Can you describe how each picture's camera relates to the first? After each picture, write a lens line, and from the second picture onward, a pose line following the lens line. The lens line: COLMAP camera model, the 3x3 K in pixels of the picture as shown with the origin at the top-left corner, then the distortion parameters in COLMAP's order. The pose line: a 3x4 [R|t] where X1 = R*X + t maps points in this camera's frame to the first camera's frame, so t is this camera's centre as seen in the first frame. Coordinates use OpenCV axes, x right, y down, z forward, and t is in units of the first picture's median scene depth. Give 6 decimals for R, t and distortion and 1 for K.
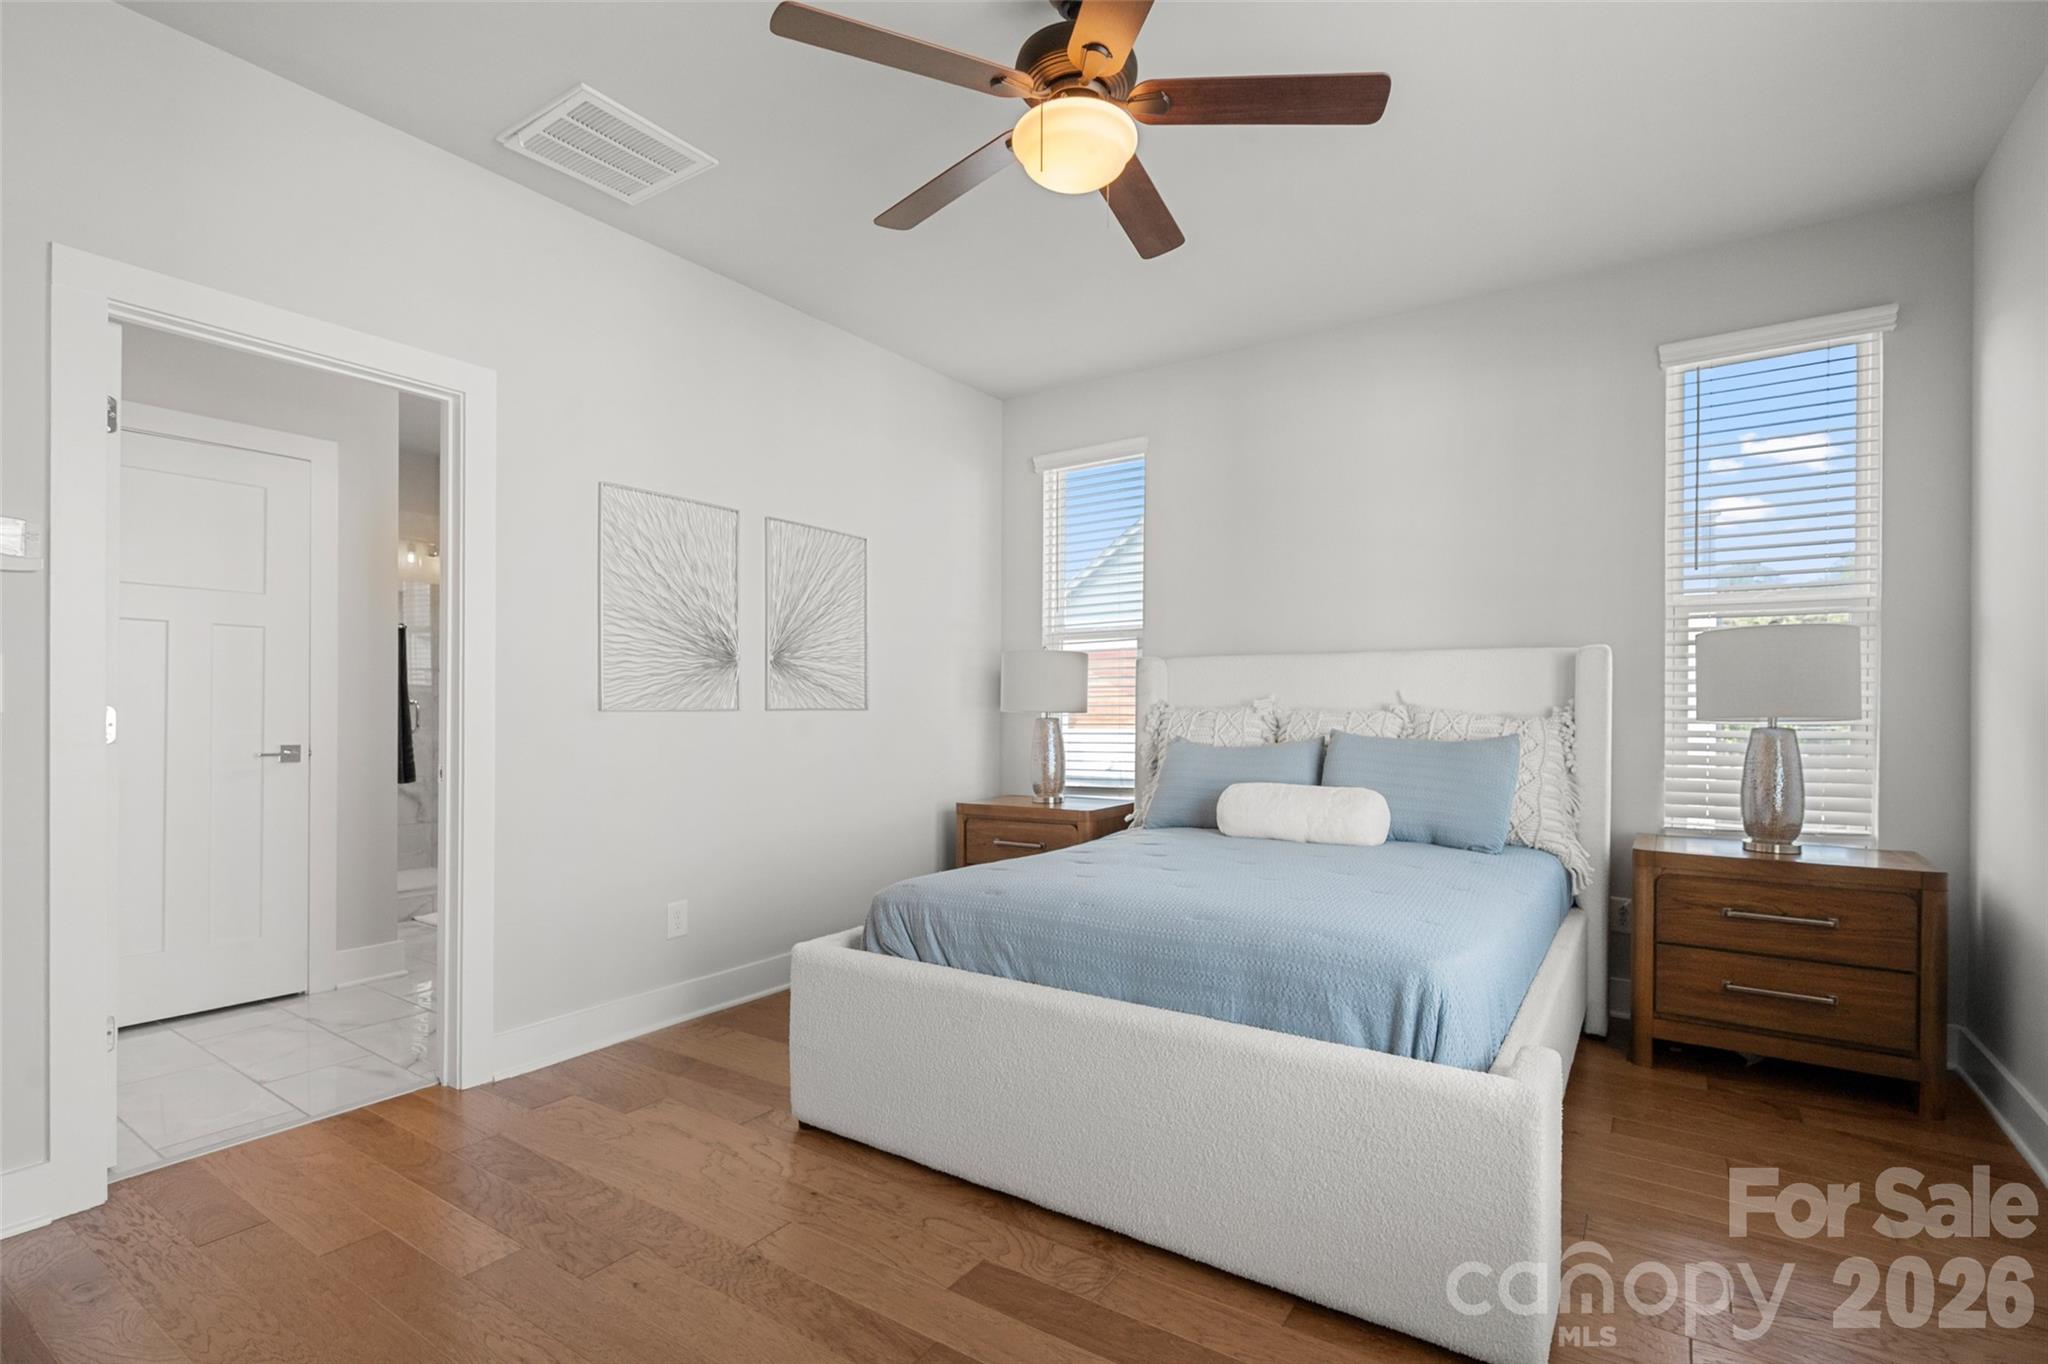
lens RADIAL K [[948.3, 0, 1021.9], [0, 948.3, 714.7], [0, 0, 1]] dist [0.001452, 0.000034]
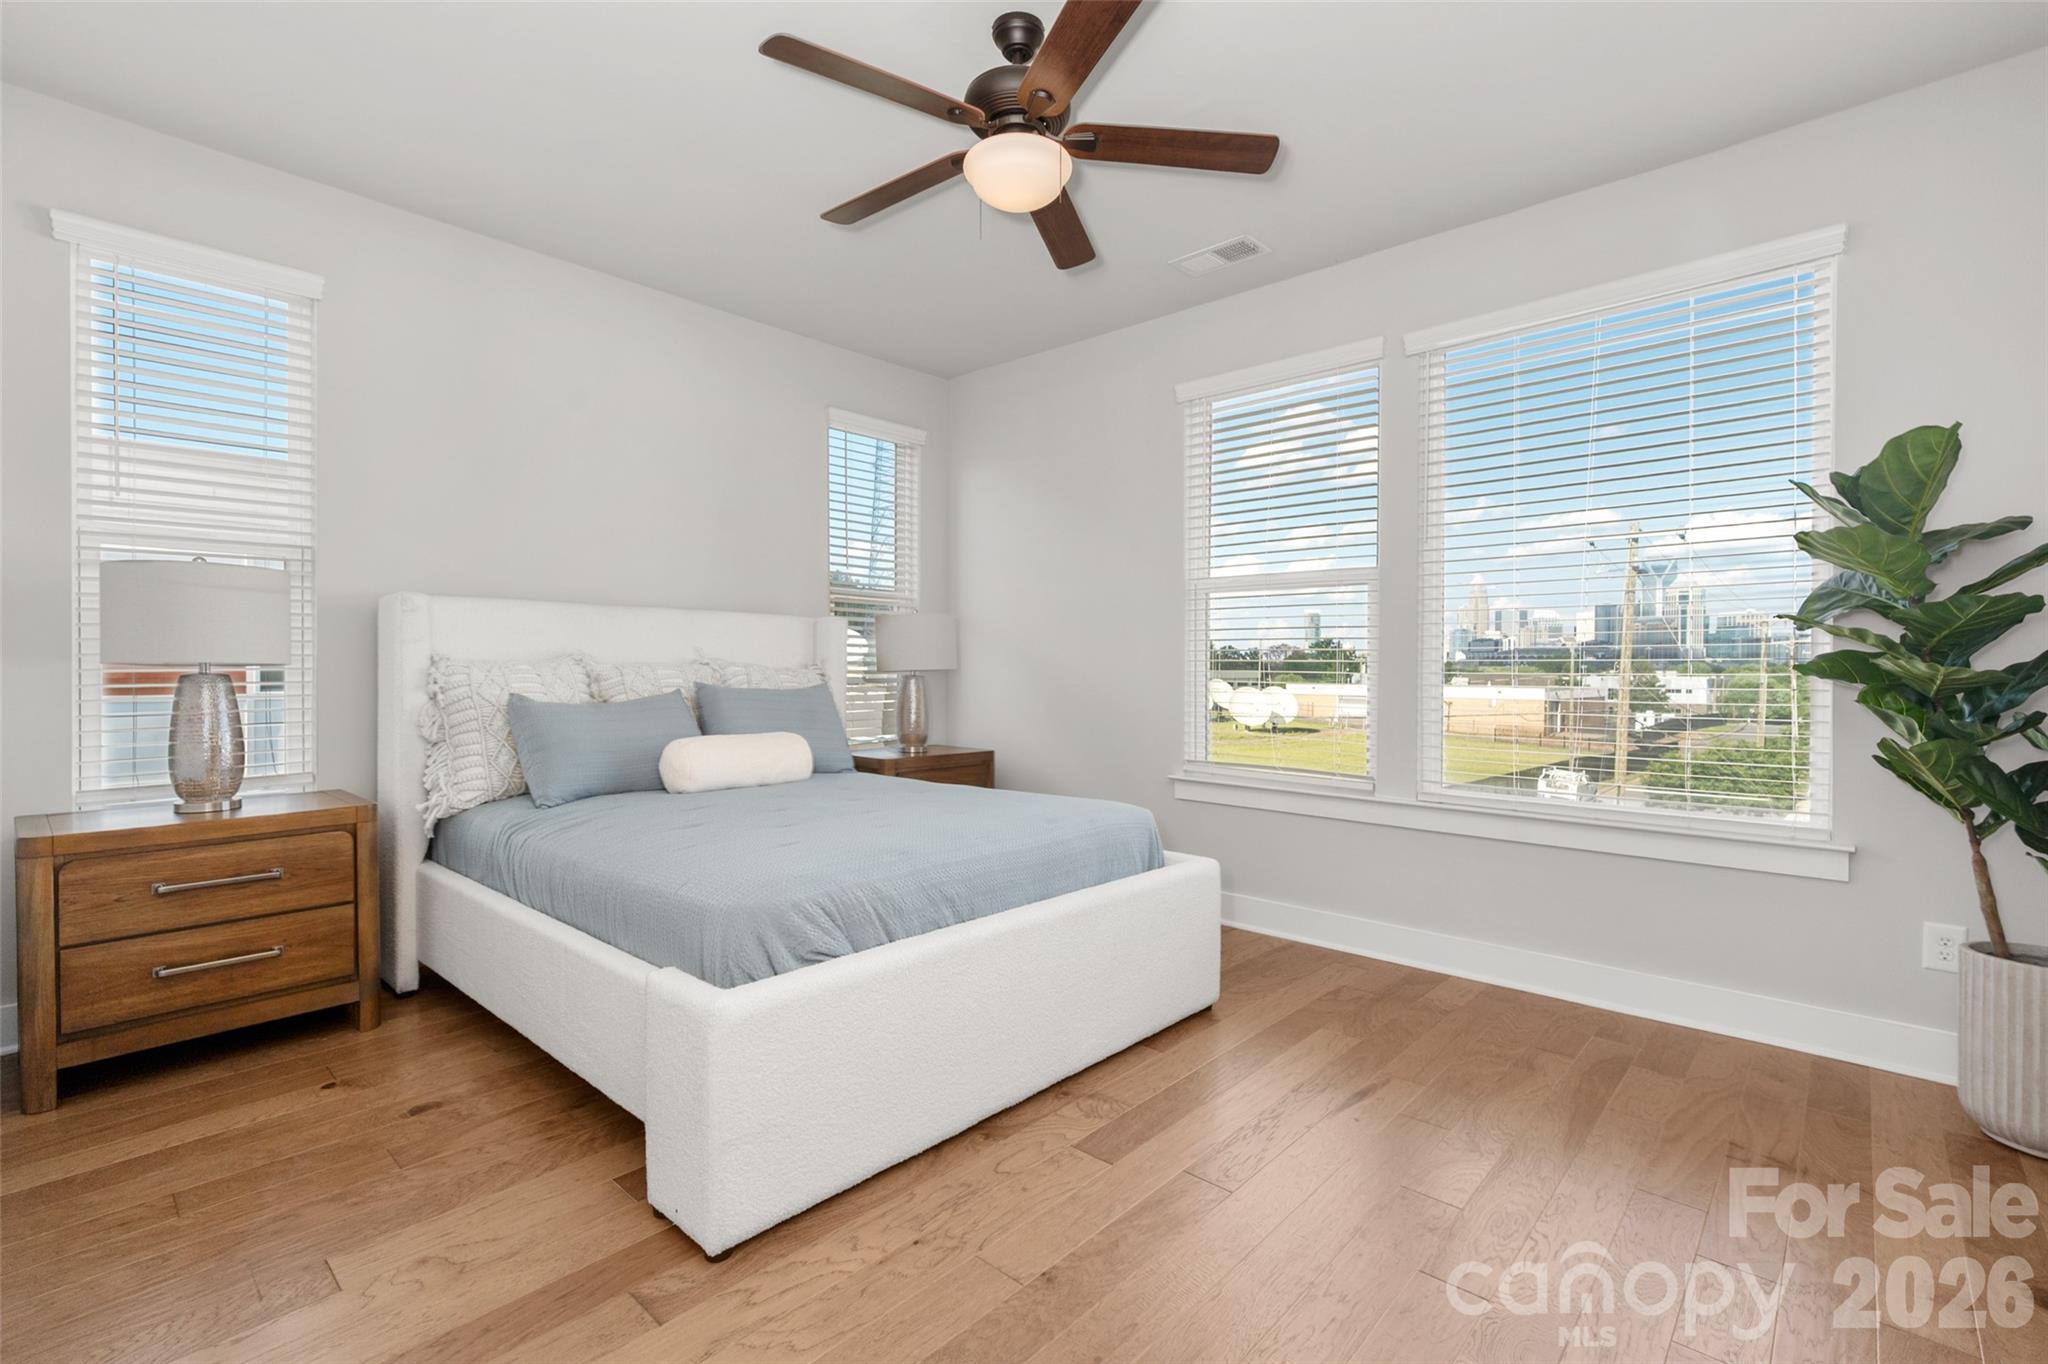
lens RADIAL K [[920.5, 0, 1019.9], [0, 920.5, 675.9], [0, 0, 1]] dist [-0.000320, -0.000724]
pose [[0.145901, -0.006832, 0.989276, -0.876953], [0.001389, 0.999977, 0.006701, 0.001526], [-0.989298, 0.000396, 0.145907, 0.692698]]
